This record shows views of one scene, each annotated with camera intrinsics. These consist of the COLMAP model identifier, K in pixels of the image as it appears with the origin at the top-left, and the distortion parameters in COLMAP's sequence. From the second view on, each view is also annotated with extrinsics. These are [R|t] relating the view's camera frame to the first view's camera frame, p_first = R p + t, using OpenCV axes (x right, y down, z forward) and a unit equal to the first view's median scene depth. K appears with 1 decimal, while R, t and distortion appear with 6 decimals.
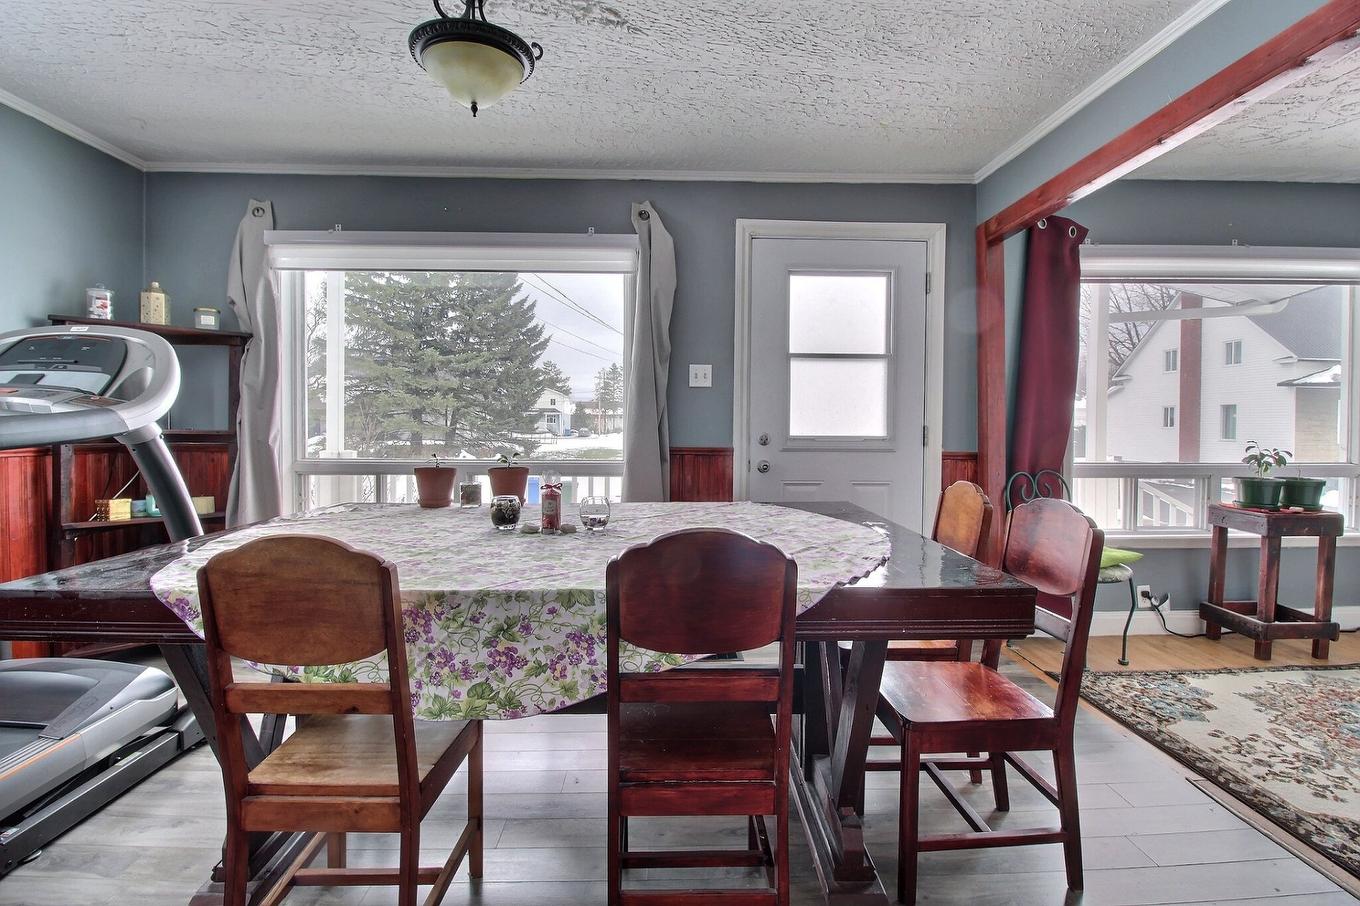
lens RADIAL K [[631.8, 0, 679.3], [0, 631.8, 436.4], [0, 0, 1]] dist [-0.001659, -0.011382]
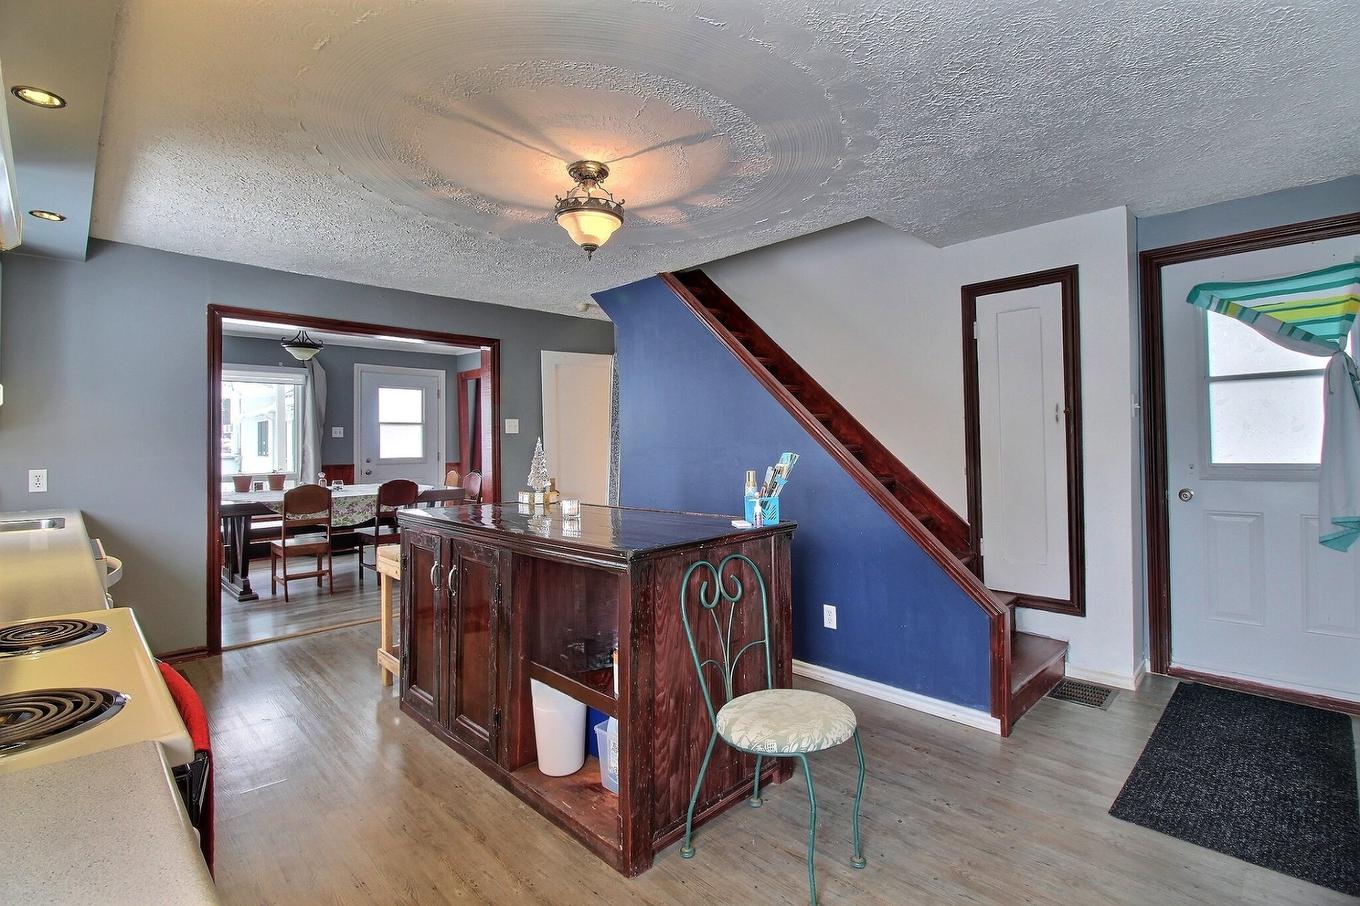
lens RADIAL K [[631.8, 0, 679.3], [0, 631.8, 436.4], [0, 0, 1]] dist [-0.001659, -0.011382]
pose [[0.729796, -0.007618, 0.683623, -0.653124], [0.022428, 0.999666, -0.012803, -0.028598], [-0.683297, 0.024676, 0.729723, -1.542842]]
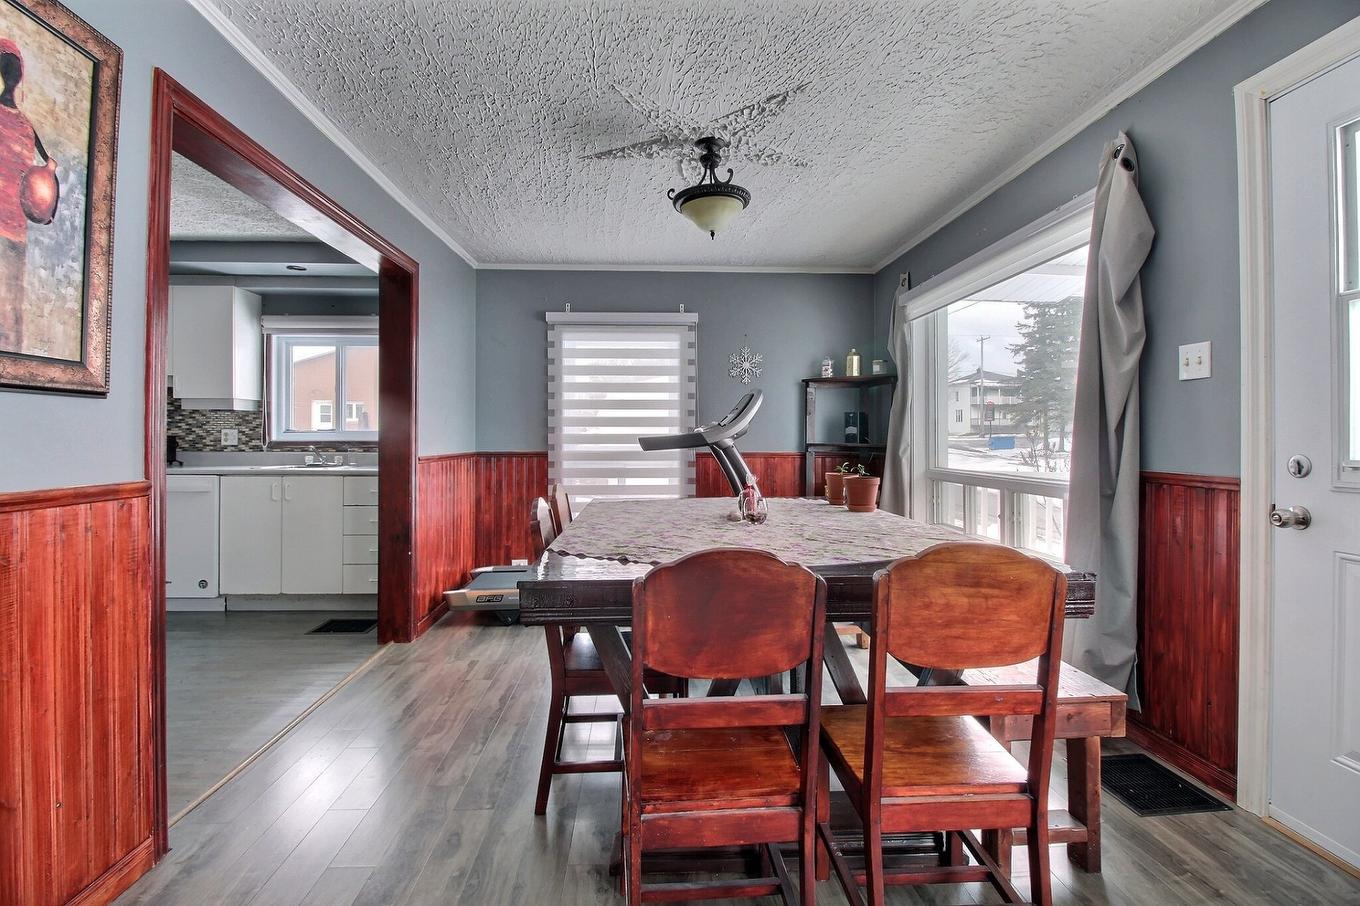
lens RADIAL K [[631.8, 0, 679.3], [0, 631.8, 436.4], [0, 0, 1]] dist [-0.001659, -0.011382]
pose [[0.029331, -0.008317, -0.999535, 0.697271], [-0.016942, 0.999818, -0.008817, -0.007449], [0.999426, 0.017192, 0.029185, 0.510634]]
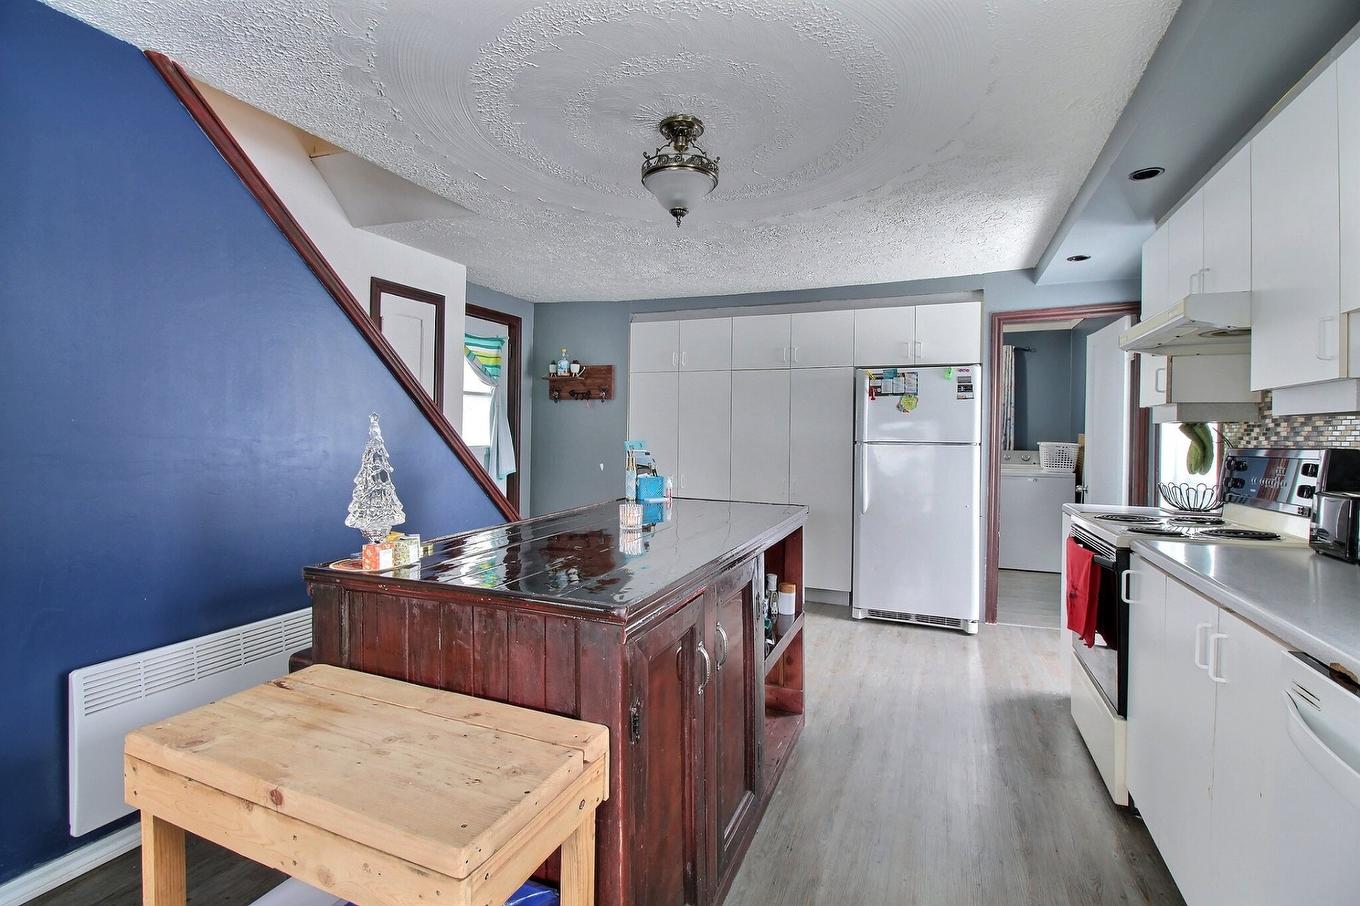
lens RADIAL K [[631.8, 0, 679.3], [0, 631.8, 436.4], [0, 0, 1]] dist [-0.001659, -0.011382]
pose [[-0.913690, -0.019115, 0.405962, -0.474003], [-0.012323, 0.999737, 0.019338, -0.041803], [-0.406225, 0.012666, -0.913685, -0.165592]]
